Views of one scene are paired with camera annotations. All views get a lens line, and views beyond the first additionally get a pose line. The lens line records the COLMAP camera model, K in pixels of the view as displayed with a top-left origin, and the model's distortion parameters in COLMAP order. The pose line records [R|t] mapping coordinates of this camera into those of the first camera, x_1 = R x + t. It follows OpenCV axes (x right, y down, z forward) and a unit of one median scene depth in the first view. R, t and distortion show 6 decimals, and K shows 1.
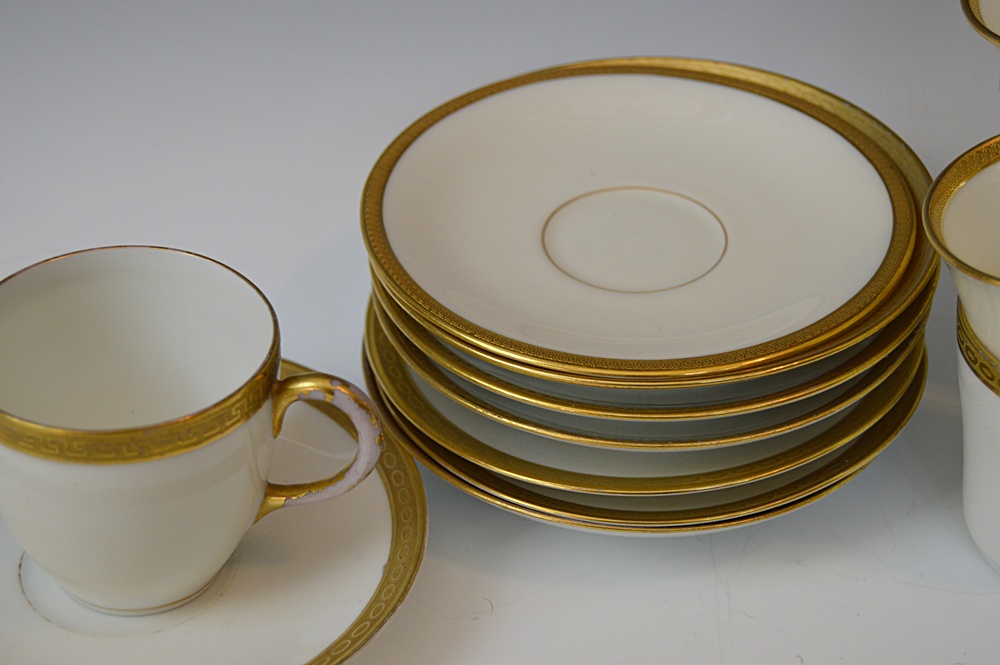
lens RADIAL K [[2023.2, 0, 500.0], [0, 2023.2, 332.5], [0, 0, 1]] dist [-0.022625, 0.109870]
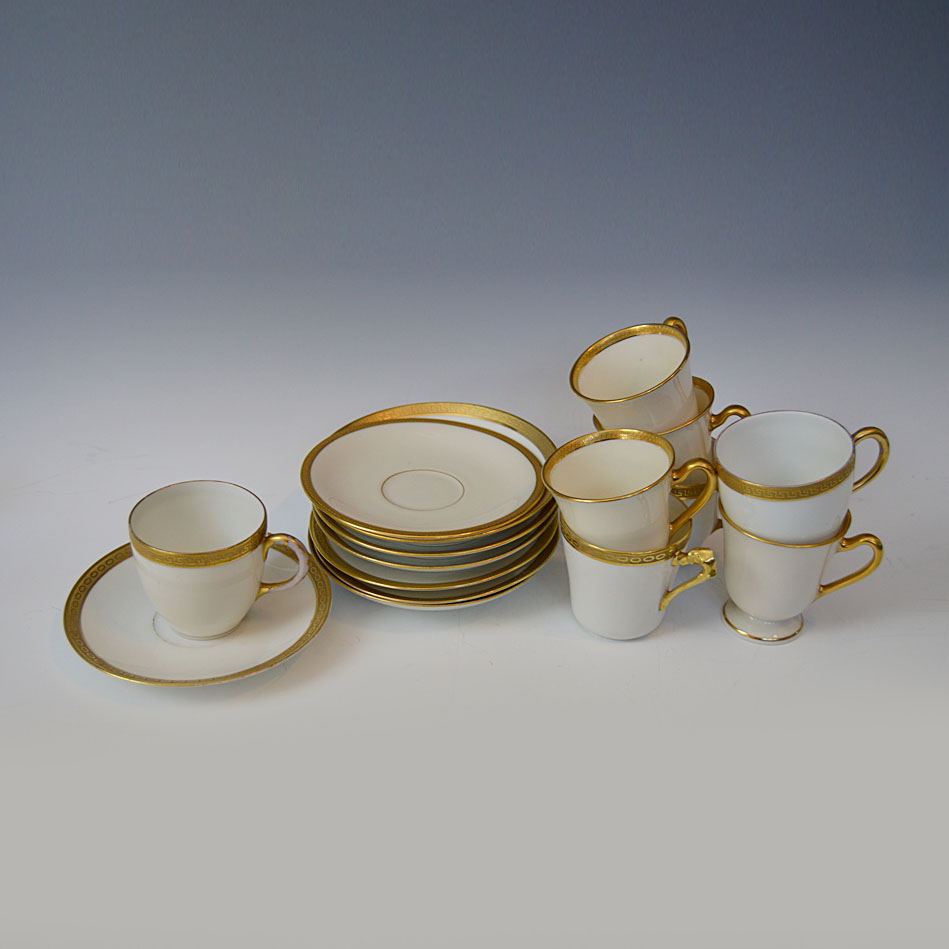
lens RADIAL K [[1382.3, 0, 474.5], [0, 1382.3, 474.5], [0, 0, 1]] dist [-0.013587, -0.050821]
pose [[0.999917, 0.012211, -0.004228, 0.136151], [-0.012512, 0.996669, -0.080593, 0.075994], [0.003230, 0.080639, 0.996738, -0.595275]]
